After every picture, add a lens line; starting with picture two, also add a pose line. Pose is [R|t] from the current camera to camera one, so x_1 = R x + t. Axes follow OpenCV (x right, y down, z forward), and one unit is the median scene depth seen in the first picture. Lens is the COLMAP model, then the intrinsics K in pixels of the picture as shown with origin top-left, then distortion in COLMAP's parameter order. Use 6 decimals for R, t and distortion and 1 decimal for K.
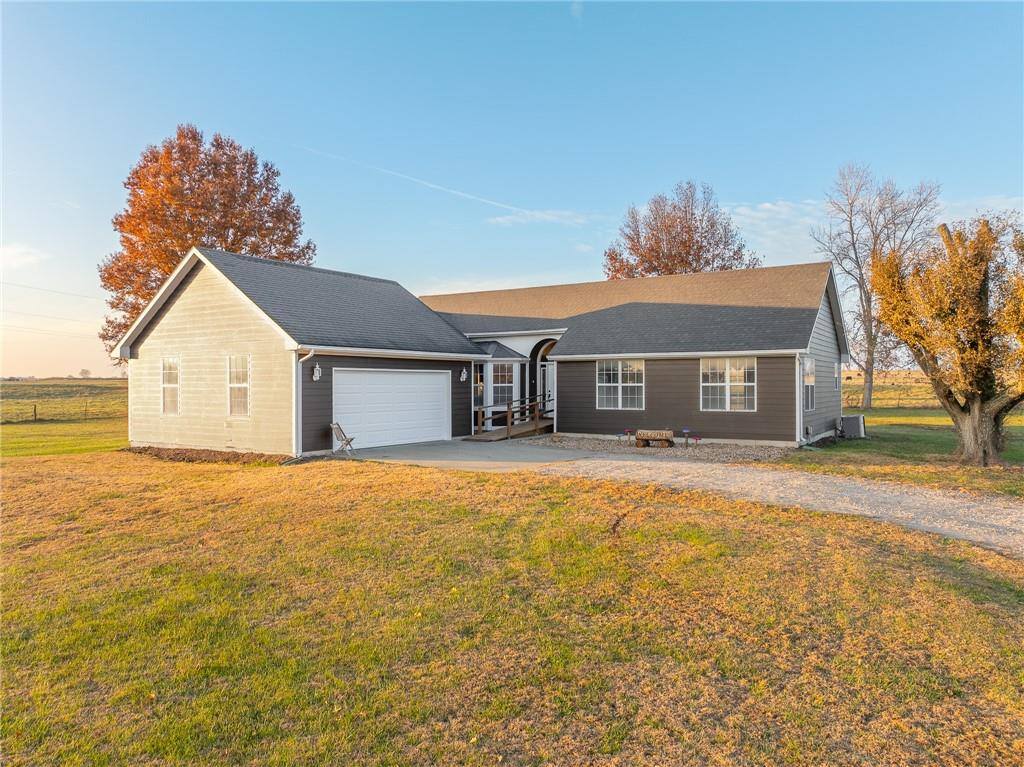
lens RADIAL K [[707.1, 0, 528.3], [0, 707.1, 382.1], [0, 0, 1]] dist [-0.040733, 0.001536]
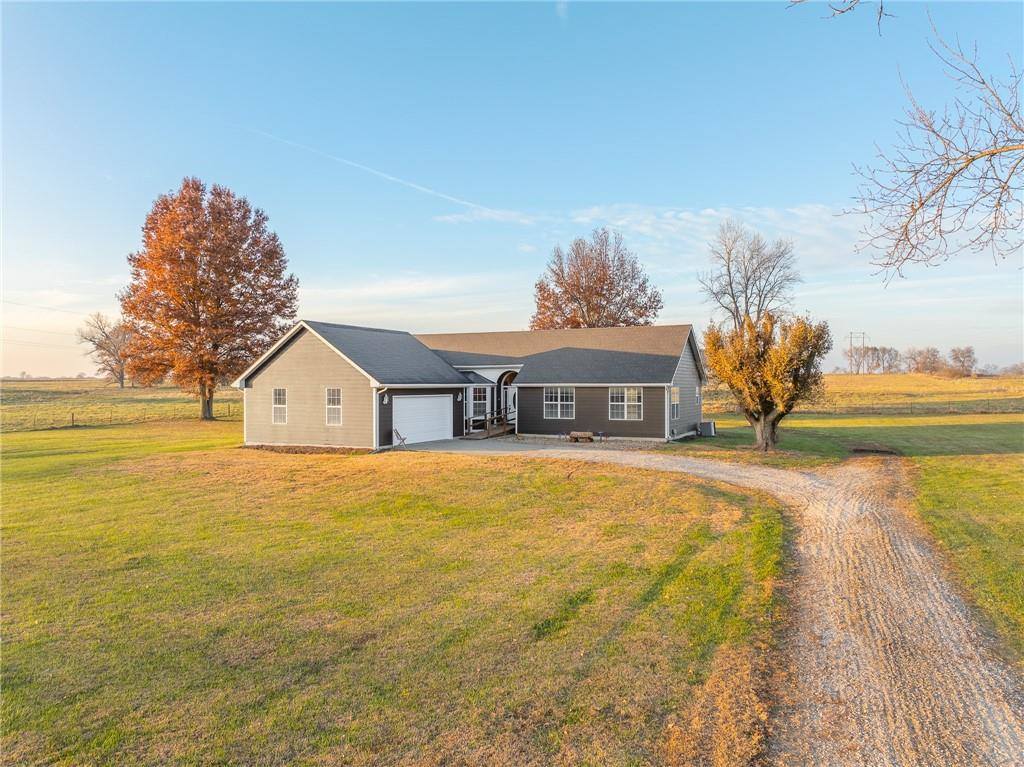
lens RADIAL K [[707.1, 0, 528.3], [0, 707.1, 382.1], [0, 0, 1]] dist [-0.040733, 0.001536]
pose [[0.993078, 0.001651, 0.117446, -0.121244], [-0.001647, 0.999999, -0.000128, -0.041787], [-0.117446, -0.000067, 0.993079, -0.545317]]
